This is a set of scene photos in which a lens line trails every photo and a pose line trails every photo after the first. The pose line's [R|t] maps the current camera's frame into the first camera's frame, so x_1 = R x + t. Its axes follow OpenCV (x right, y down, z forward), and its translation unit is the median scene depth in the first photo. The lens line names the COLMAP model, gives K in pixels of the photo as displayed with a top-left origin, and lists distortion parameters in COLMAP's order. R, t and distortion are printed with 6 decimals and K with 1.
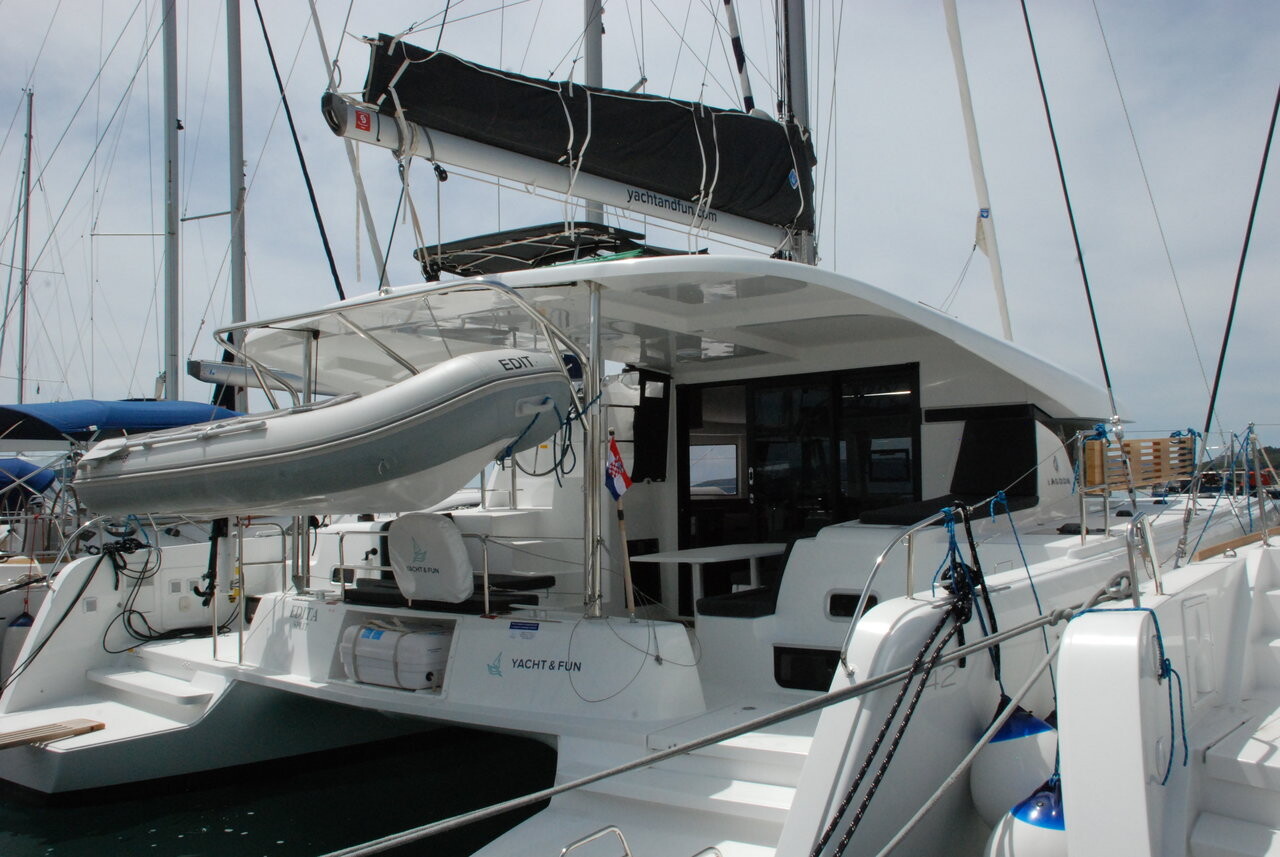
lens RADIAL K [[1196.0, 0, 640.0], [0, 1196.0, 428.5], [0, 0, 1]] dist [0.001784, 0.000450]
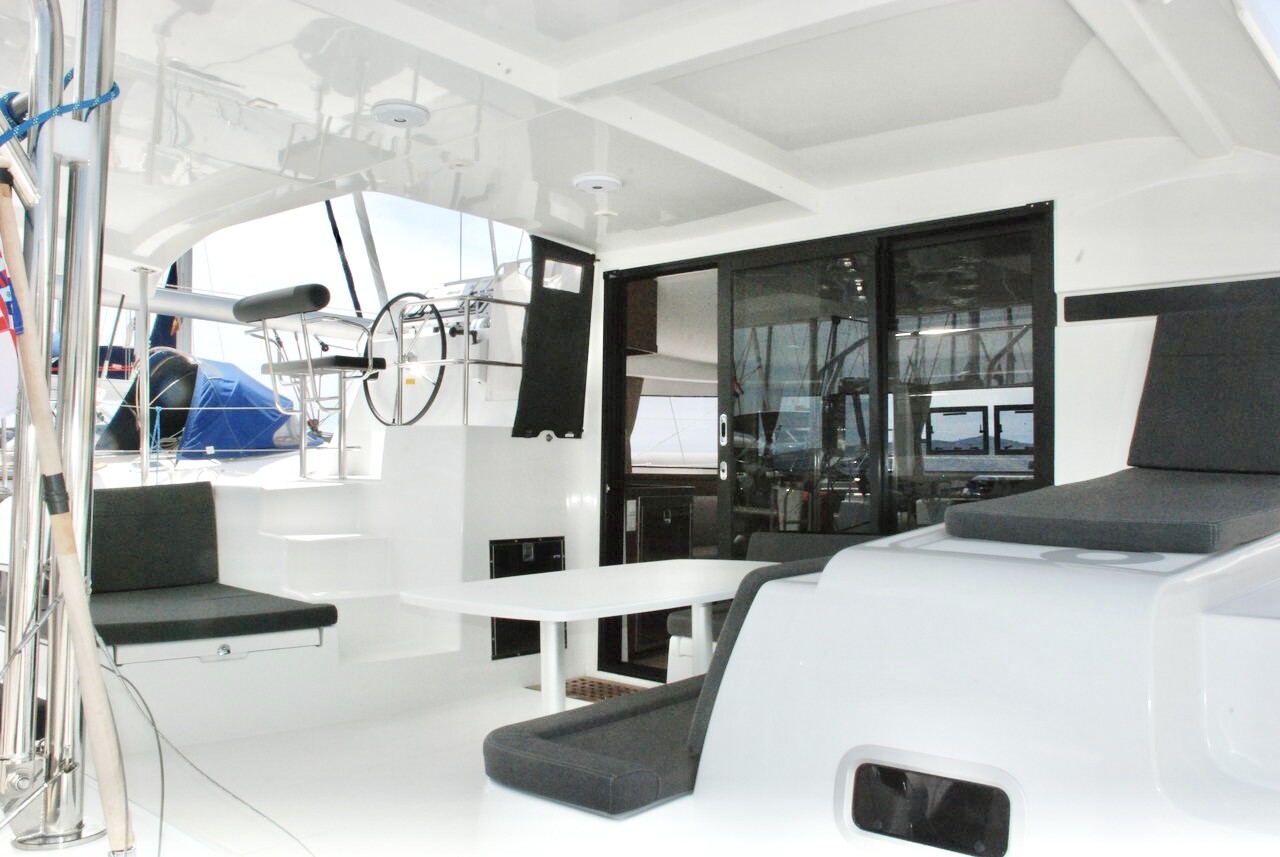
lens RADIAL K [[1054.5, 0, 642.6], [0, 1054.5, 404.3], [0, 0, 1]] dist [-0.048352, -0.001069]
pose [[0.998085, 0.024428, -0.056836, 0.080511], [-0.024939, 0.999654, -0.008304, 0.031919], [0.056613, 0.009705, 0.998349, 0.498154]]
